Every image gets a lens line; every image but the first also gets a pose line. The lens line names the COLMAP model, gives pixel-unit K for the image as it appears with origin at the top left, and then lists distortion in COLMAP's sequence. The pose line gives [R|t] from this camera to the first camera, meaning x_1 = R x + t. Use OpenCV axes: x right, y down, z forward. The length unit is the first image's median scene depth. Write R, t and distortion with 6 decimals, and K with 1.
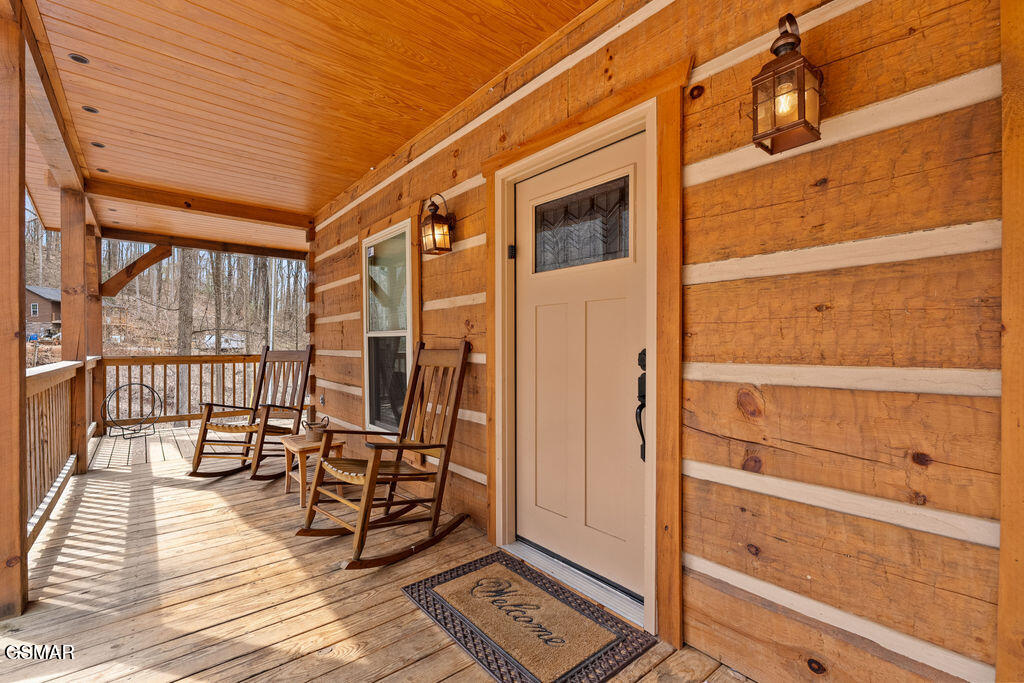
lens RADIAL K [[452.2, 0, 493.4], [0, 452.2, 346.0], [0, 0, 1]] dist [-0.006611, 0.000985]
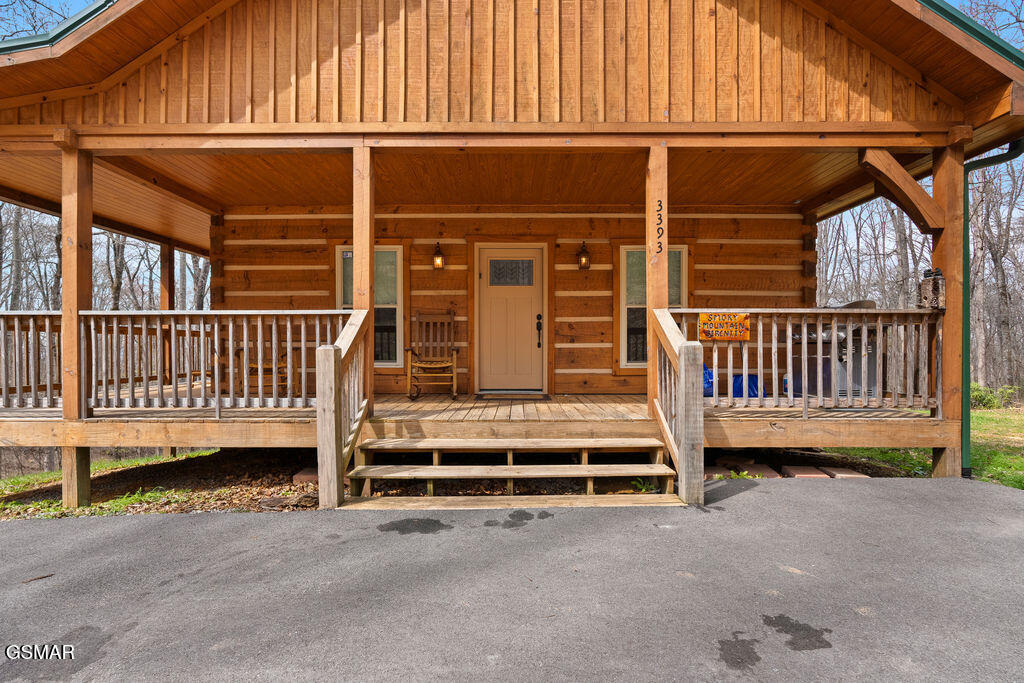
lens RADIAL K [[452.2, 0, 510.3], [0, 452.2, 342.2], [0, 0, 1]] dist [-0.006611, 0.000985]
pose [[0.636417, 0.002723, 0.771340, -2.692158], [0.002151, 0.999984, -0.005304, 0.262675], [-0.771342, 0.005035, 0.636401, -1.086434]]
